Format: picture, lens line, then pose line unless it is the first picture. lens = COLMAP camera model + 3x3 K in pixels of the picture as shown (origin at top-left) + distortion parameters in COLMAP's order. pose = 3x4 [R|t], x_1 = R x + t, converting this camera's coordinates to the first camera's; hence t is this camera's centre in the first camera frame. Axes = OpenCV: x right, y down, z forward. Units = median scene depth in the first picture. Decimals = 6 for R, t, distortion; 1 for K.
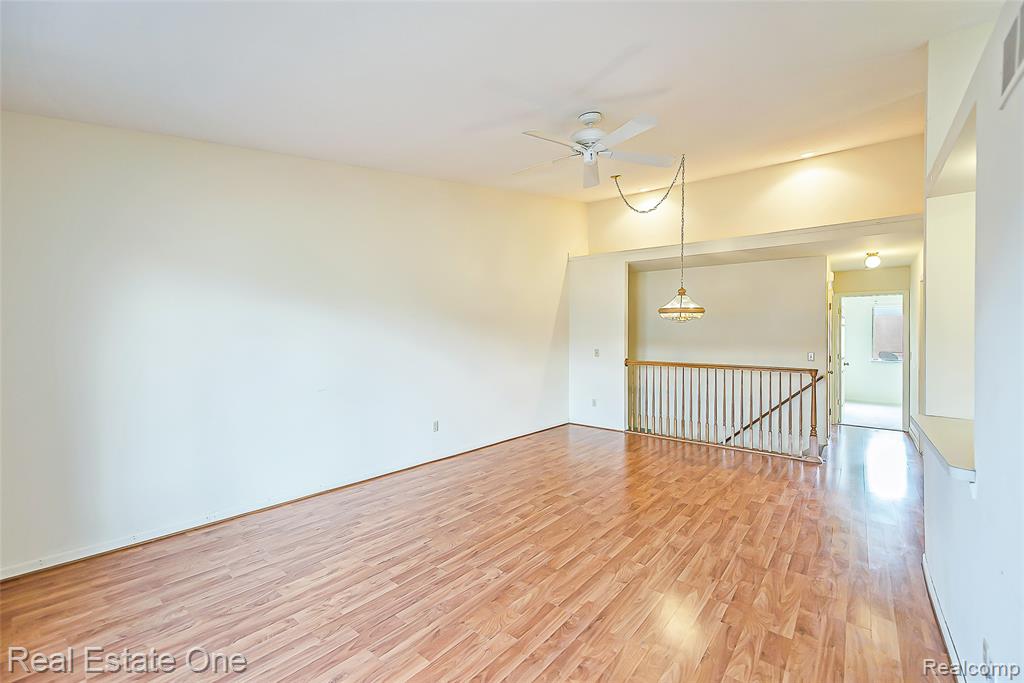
lens RADIAL K [[425.3, 0, 503.9], [0, 425.3, 328.8], [0, 0, 1]] dist [0.000408, 0.000034]
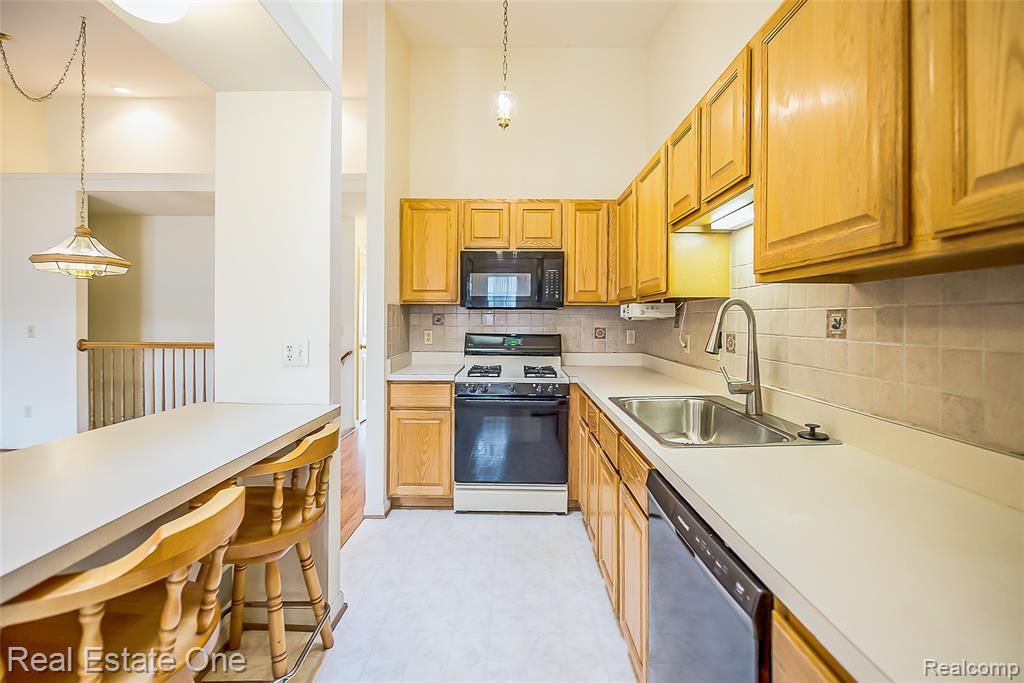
lens RADIAL K [[468.7, 0, 488.7], [0, 468.7, 324.3], [0, 0, 1]] dist [0.002819, 0.000244]
pose [[0.797801, -0.008621, 0.602859, 0.603258], [-0.011673, 0.999490, 0.029740, 0.031425], [-0.602808, -0.030764, 0.797293, 0.067187]]
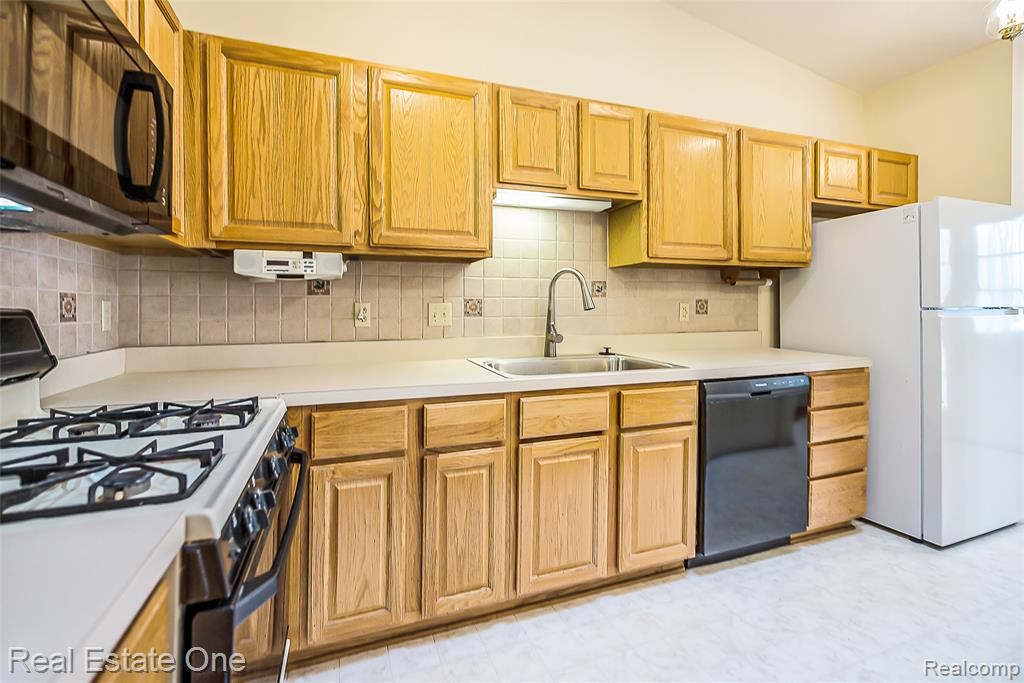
lens RADIAL K [[477.7, 0, 508.3], [0, 477.7, 324.2], [0, 0, 1]] dist [-0.001322, -0.000107]
pose [[-0.873697, -0.022002, 0.485973, 0.847501], [-0.014741, 0.999715, 0.018760, 0.081809], [-0.486247, 0.009227, -0.873773, 0.920605]]
